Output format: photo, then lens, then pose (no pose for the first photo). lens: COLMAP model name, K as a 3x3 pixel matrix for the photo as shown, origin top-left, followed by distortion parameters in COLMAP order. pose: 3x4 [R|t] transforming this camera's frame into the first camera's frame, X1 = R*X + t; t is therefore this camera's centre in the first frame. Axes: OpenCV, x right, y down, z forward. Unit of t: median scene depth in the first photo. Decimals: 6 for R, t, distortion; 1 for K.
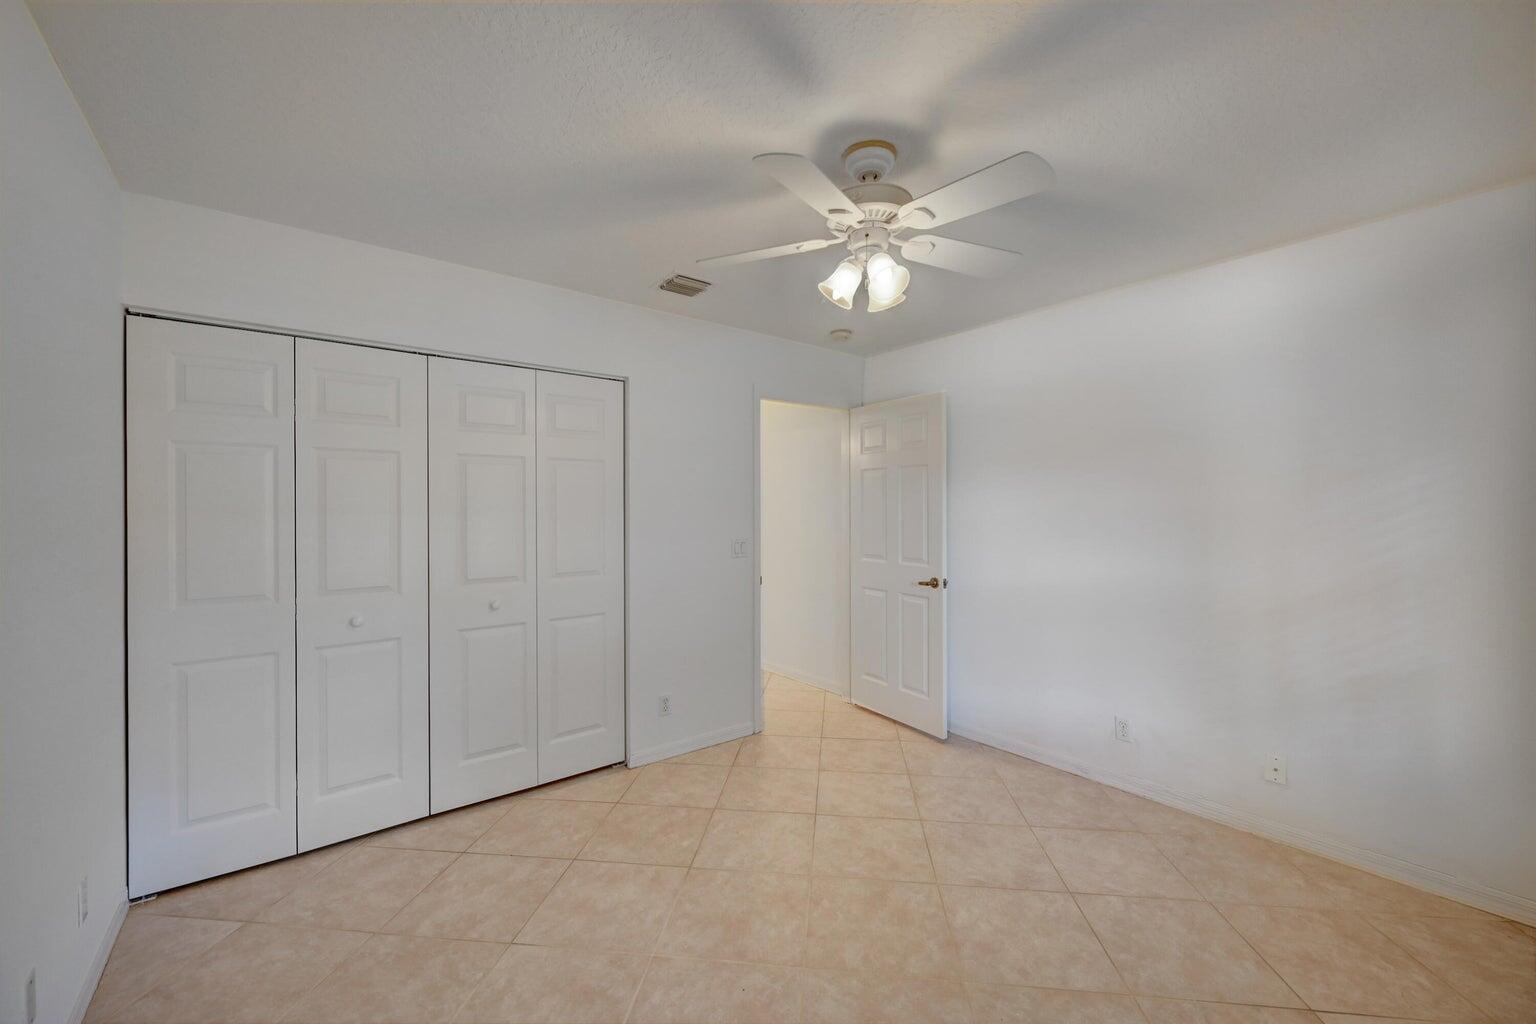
lens RADIAL K [[608.4, 0, 768.2], [0, 608.4, 510.3], [0, 0, 1]] dist [0.003612, 0.000125]
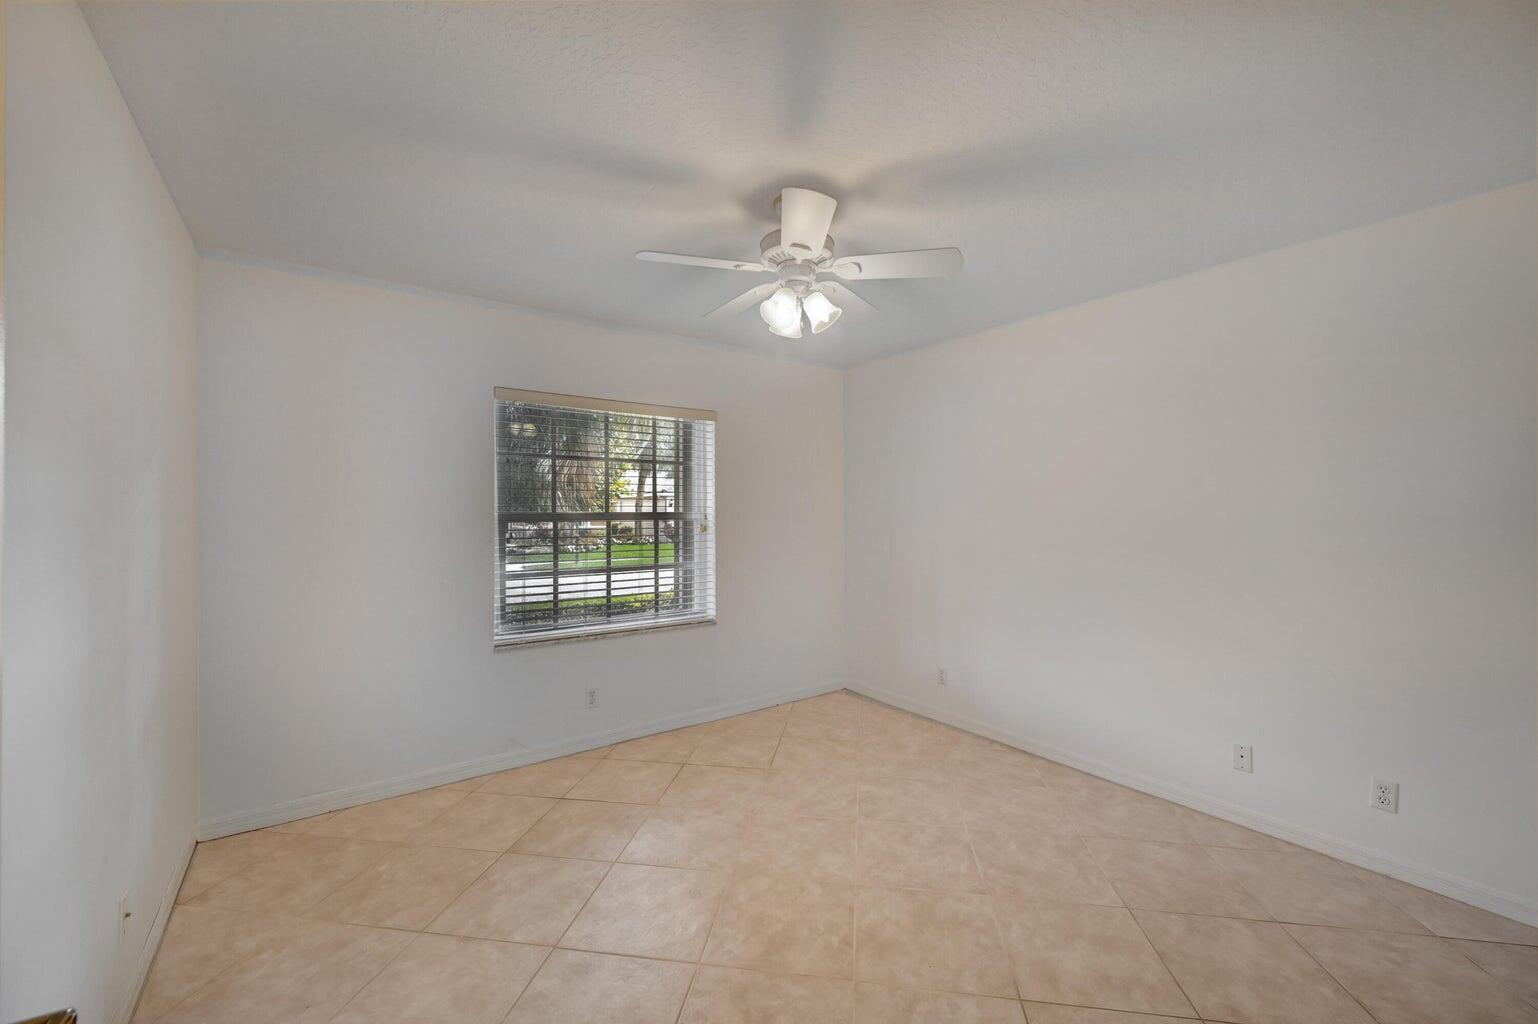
lens RADIAL K [[609.2, 0, 769.0], [0, 609.2, 512.9], [0, 0, 1]] dist [0.003612, 0.000125]
pose [[-0.999225, 0.000215, 0.039359, 0.165482], [0.000321, 0.999996, 0.002680, 0.002002], [-0.039359, 0.002690, -0.999222, 2.010385]]
